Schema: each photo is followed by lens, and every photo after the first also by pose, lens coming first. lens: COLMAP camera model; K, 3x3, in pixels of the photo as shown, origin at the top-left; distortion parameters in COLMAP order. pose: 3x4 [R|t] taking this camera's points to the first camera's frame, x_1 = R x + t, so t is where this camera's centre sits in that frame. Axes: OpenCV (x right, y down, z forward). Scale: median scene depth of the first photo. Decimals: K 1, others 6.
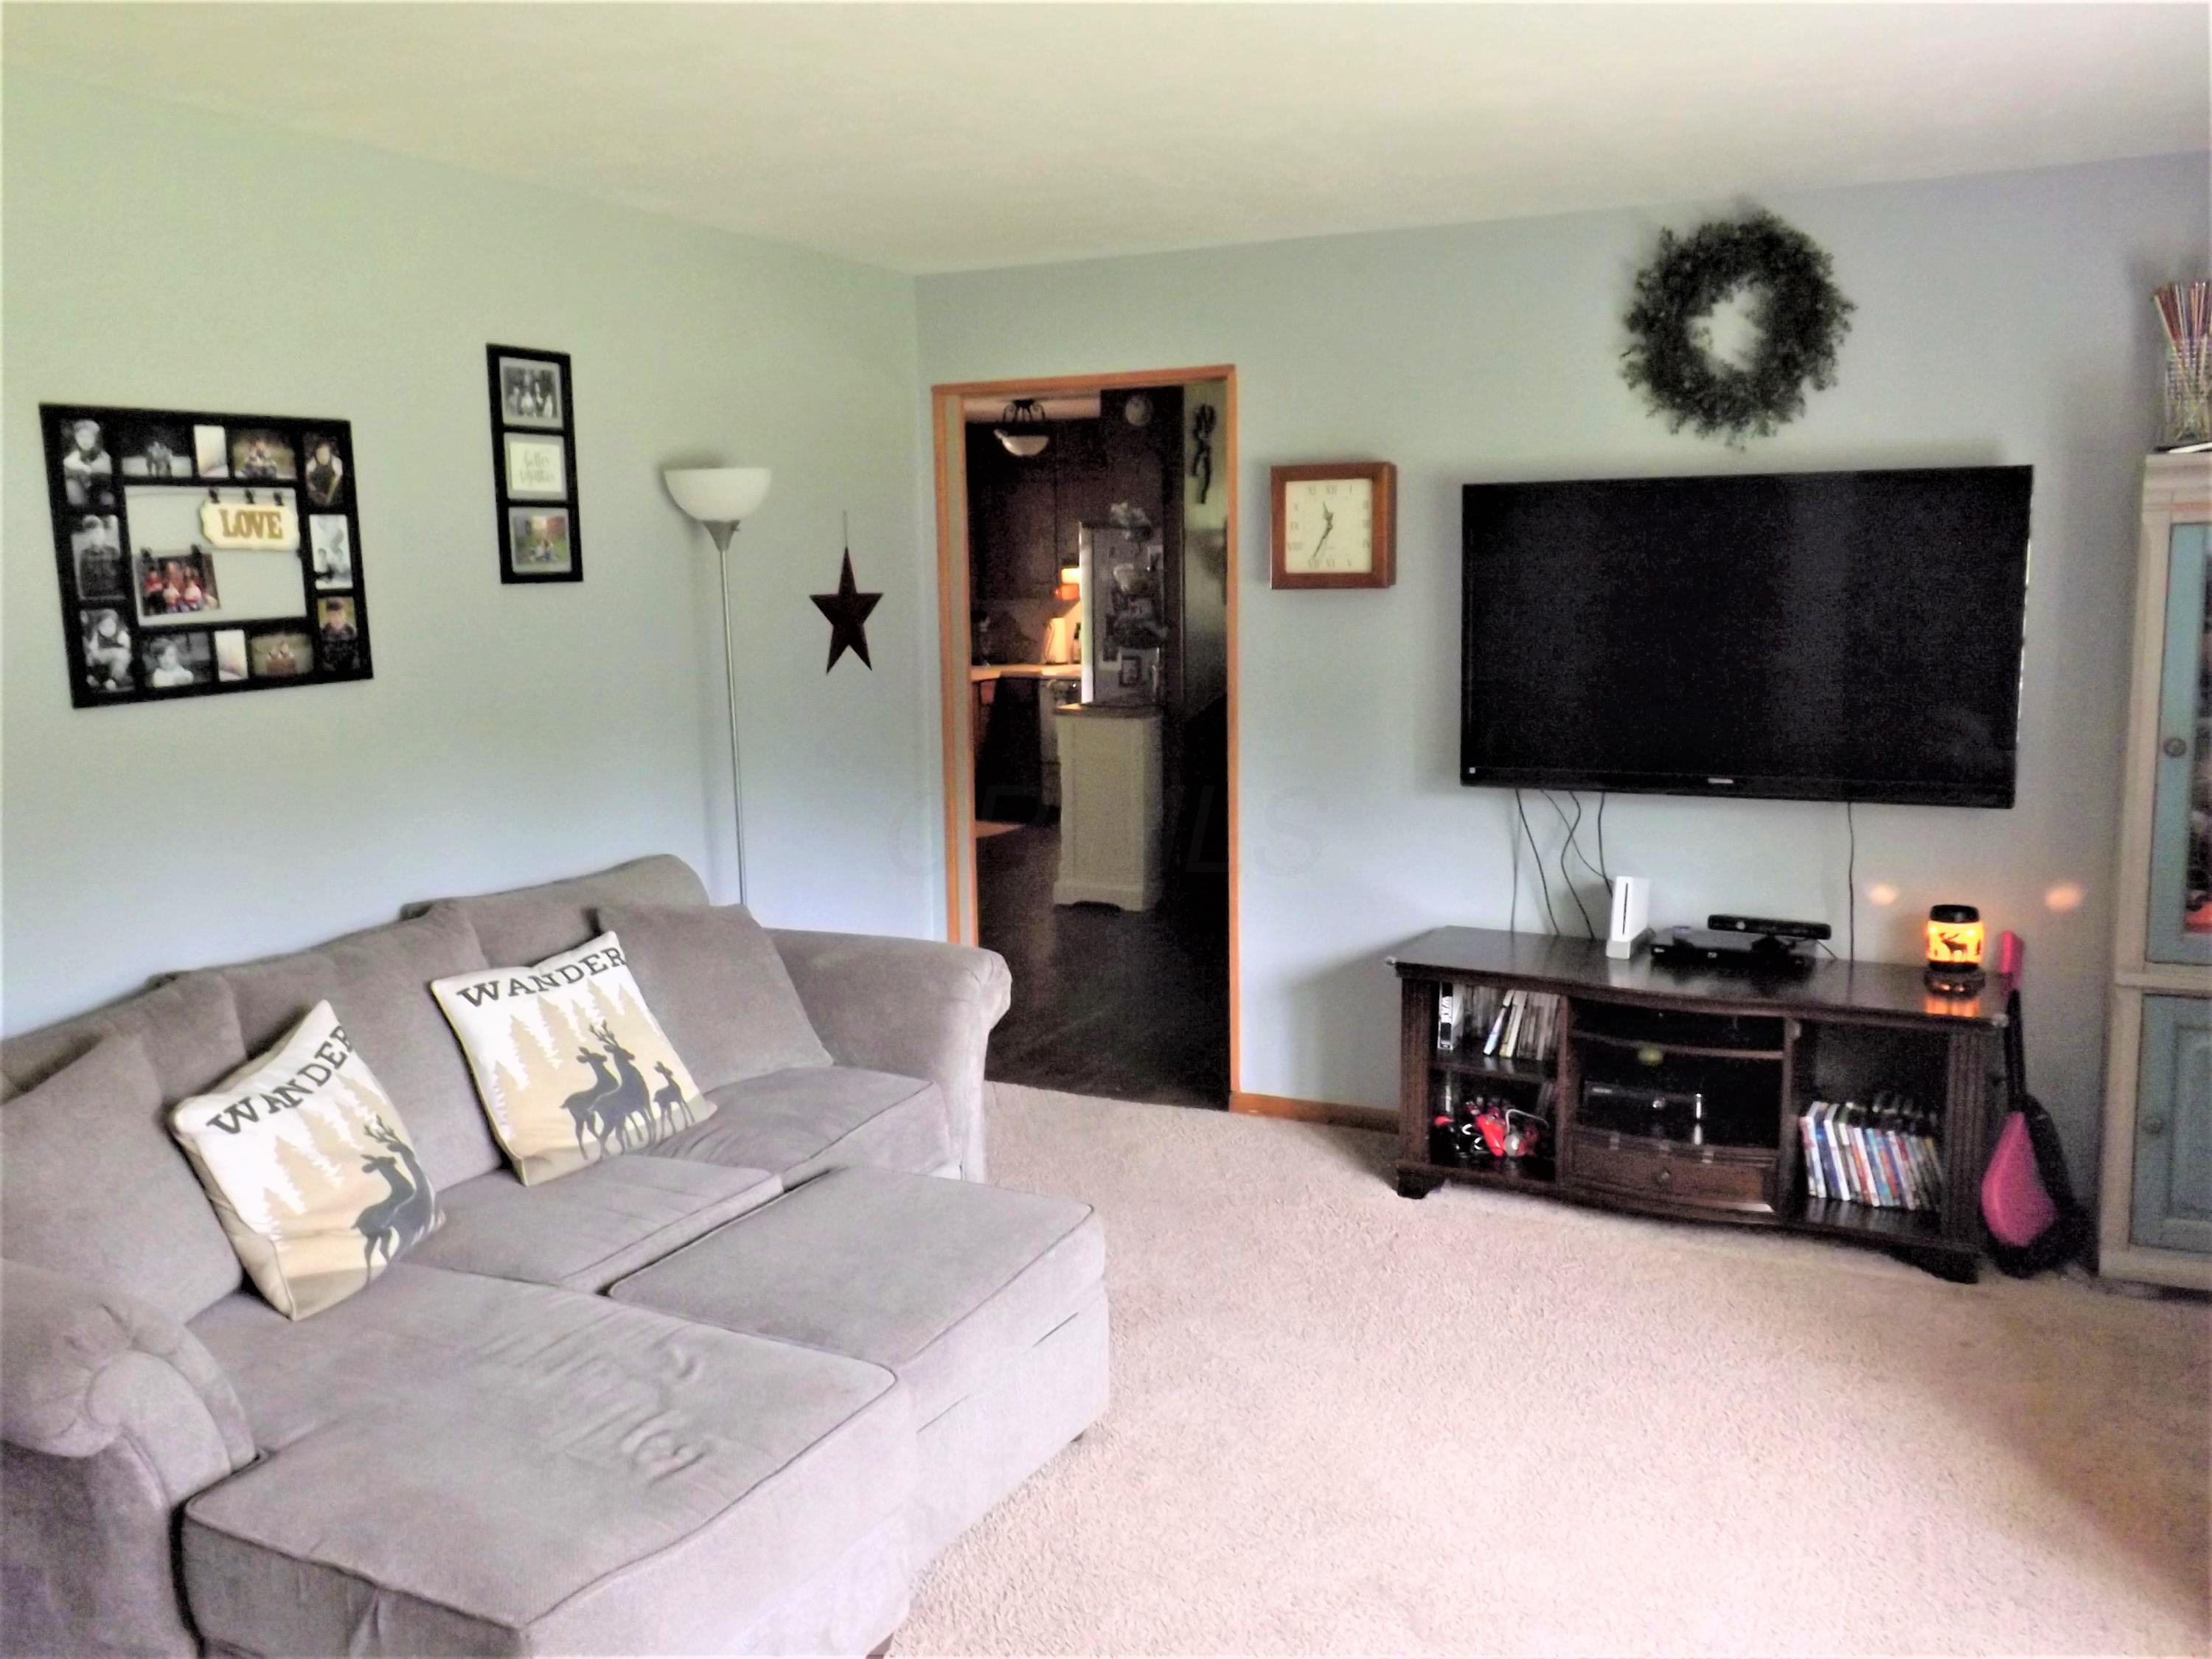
lens RADIAL K [[1879.6, 0, 1104.1], [0, 1879.6, 872.4], [0, 0, 1]] dist [0.027597, -0.017108]
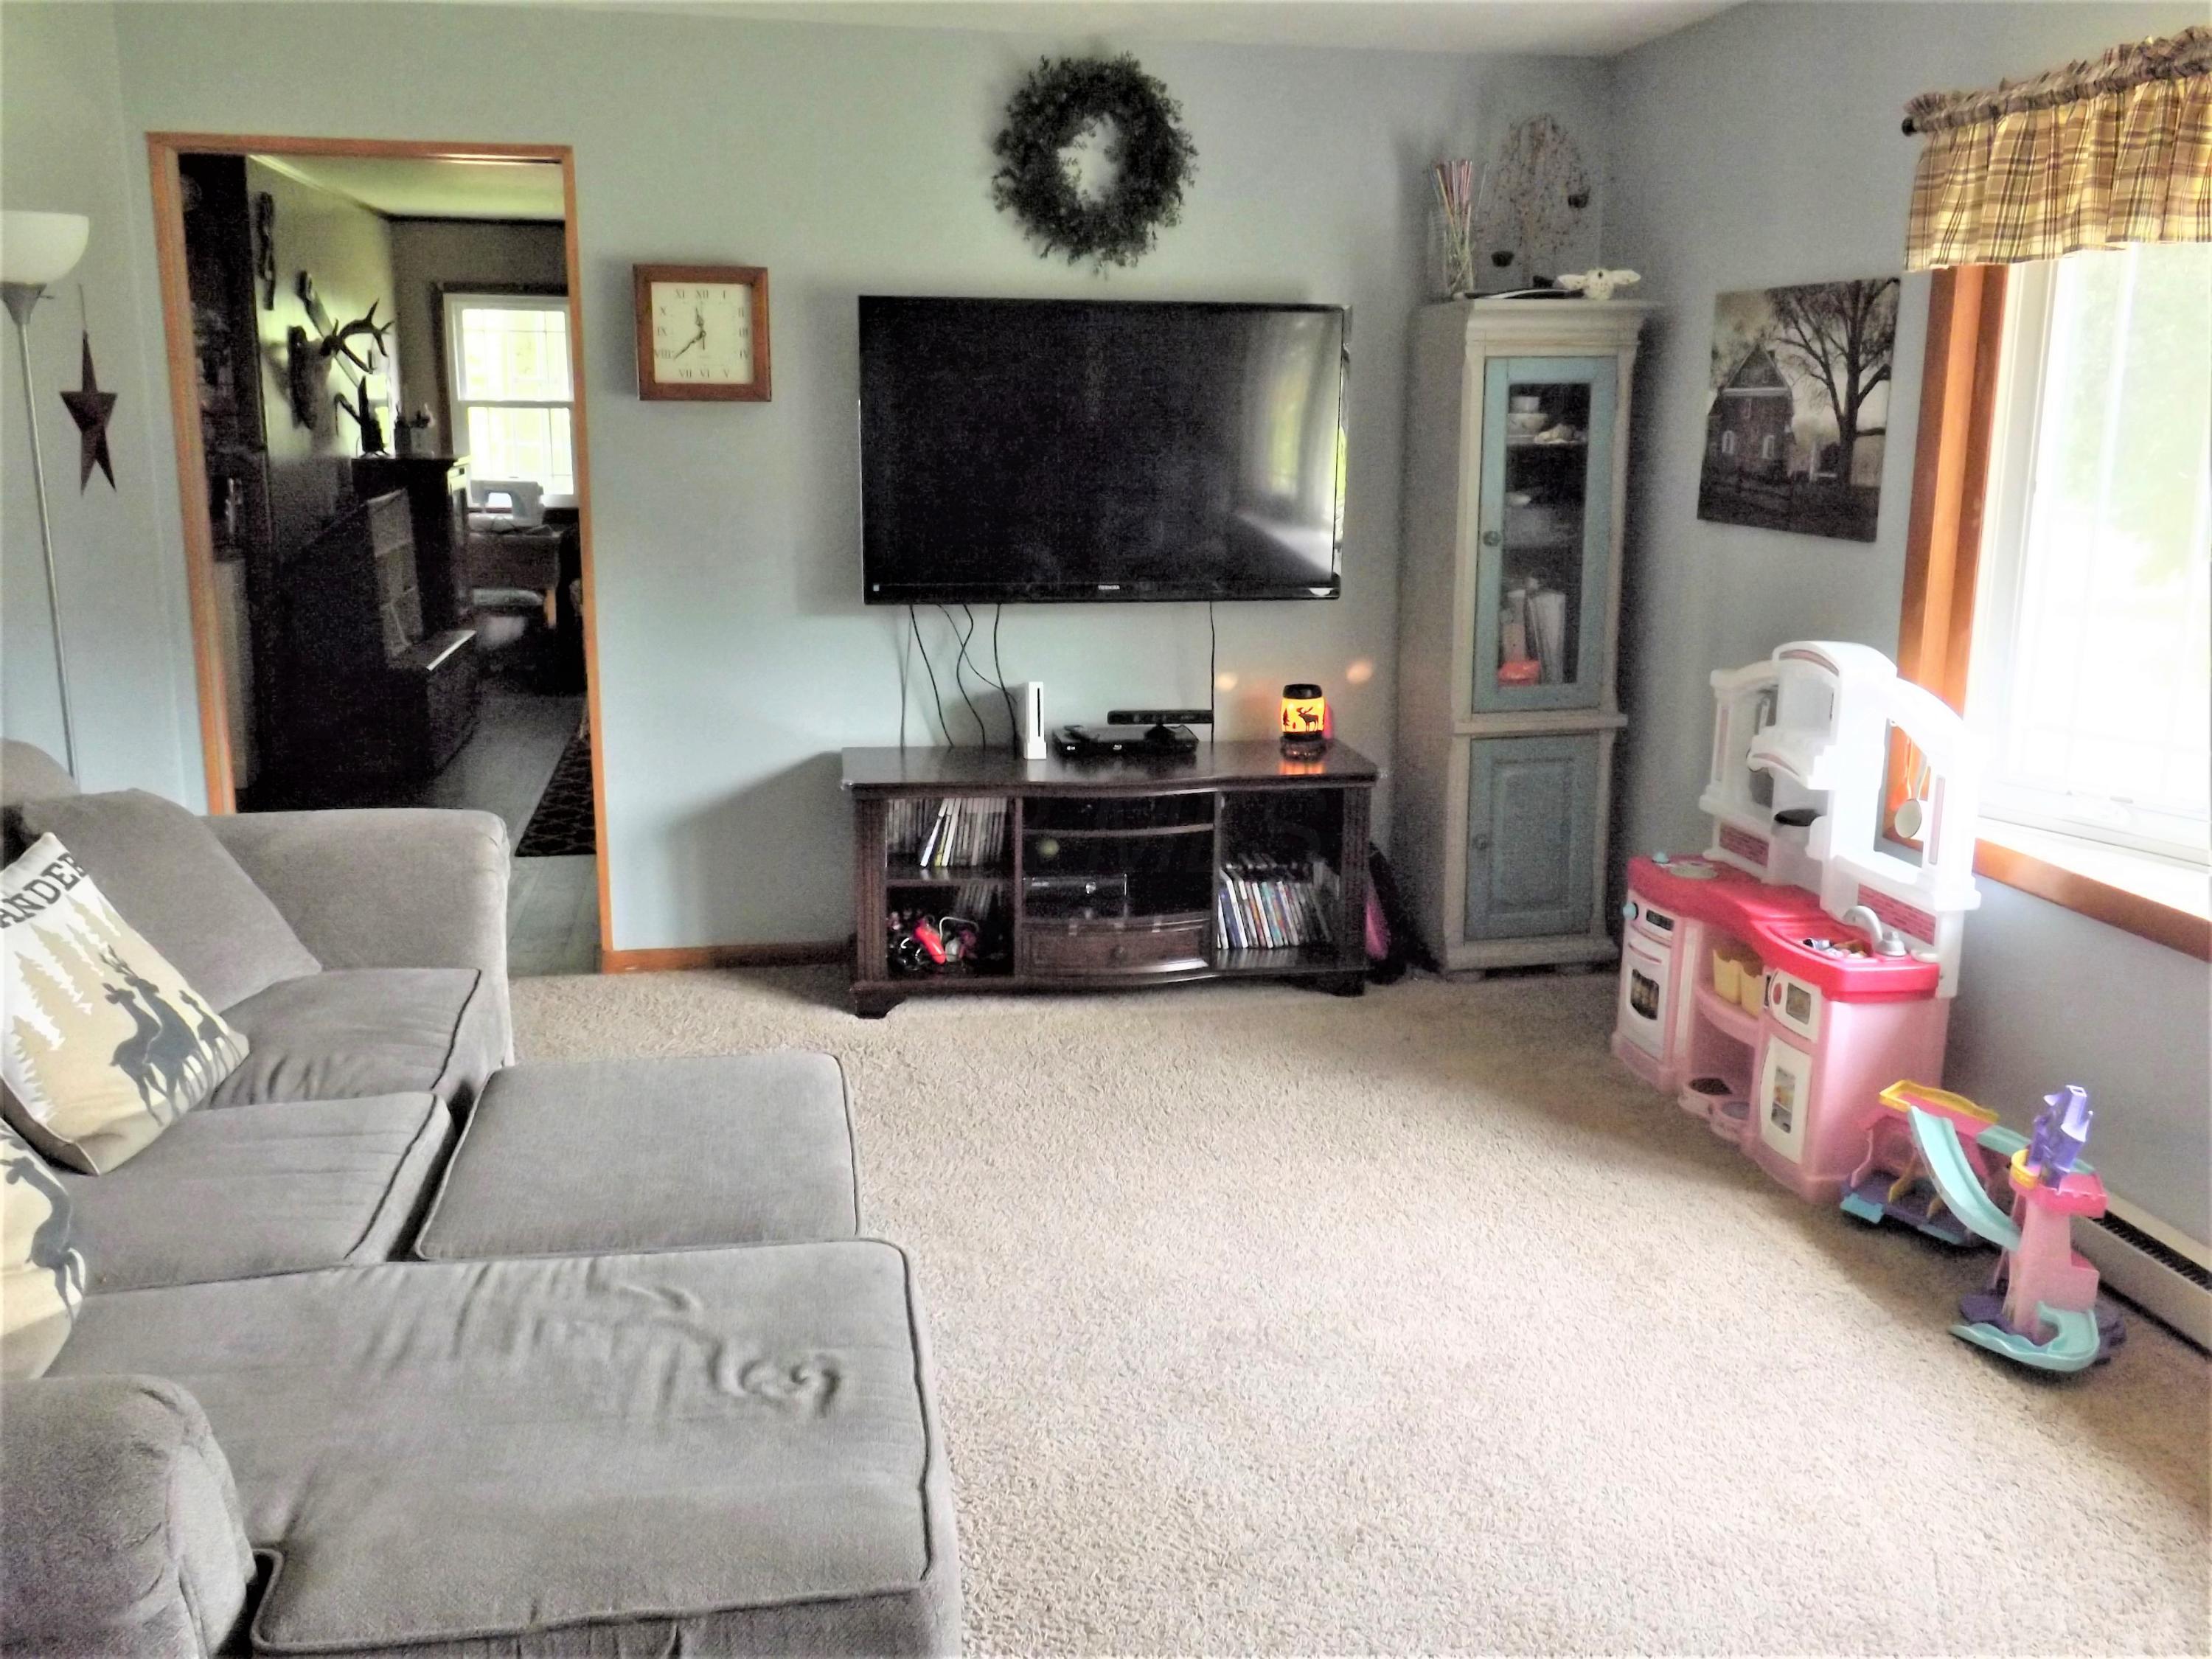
lens RADIAL K [[1859.9, 0, 1106.0], [0, 1859.9, 829.5], [0, 0, 1]] dist [0.026844, -0.041131]
pose [[0.790695, -0.113295, 0.601636, -0.341606], [0.082013, 0.993472, 0.079296, 0.005339], [-0.606692, -0.013357, 0.794825, 0.148408]]
